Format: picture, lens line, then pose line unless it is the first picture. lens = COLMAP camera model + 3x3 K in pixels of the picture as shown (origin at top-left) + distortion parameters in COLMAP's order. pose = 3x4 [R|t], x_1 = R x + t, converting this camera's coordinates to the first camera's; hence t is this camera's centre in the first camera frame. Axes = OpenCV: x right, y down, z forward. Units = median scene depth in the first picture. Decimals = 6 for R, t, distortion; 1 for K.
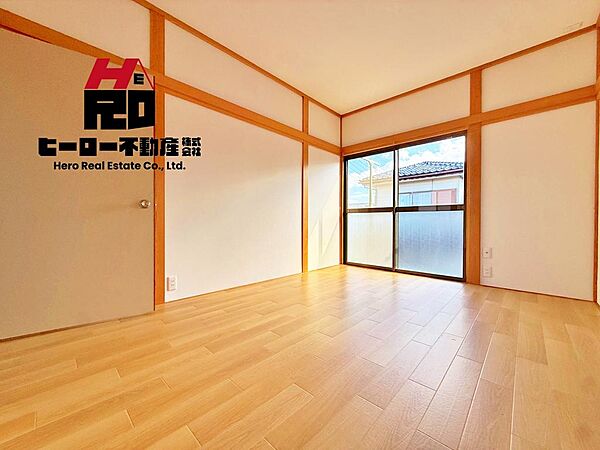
lens RADIAL K [[241.0, 0, 298.2], [0, 241.0, 220.1], [0, 0, 1]] dist [0.008391, 0.000633]
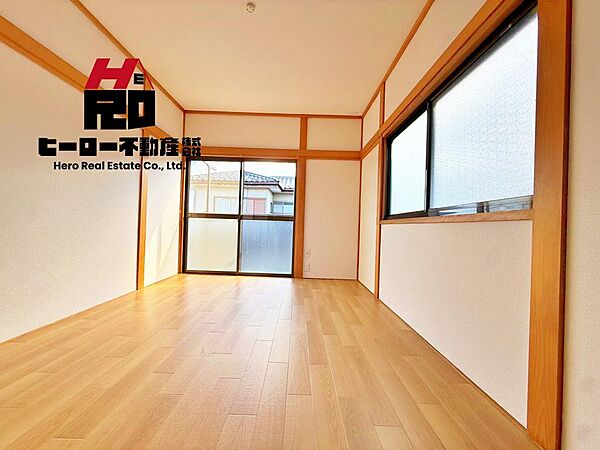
lens RADIAL K [[241.0, 0, 297.5], [0, 241.0, 221.3], [0, 0, 1]] dist [0.008391, 0.000633]
pose [[0.737295, 0.031792, 0.674822, -0.139782], [-0.032765, 0.999399, -0.011285, -0.022479], [-0.674776, -0.013791, 0.737894, 0.037312]]
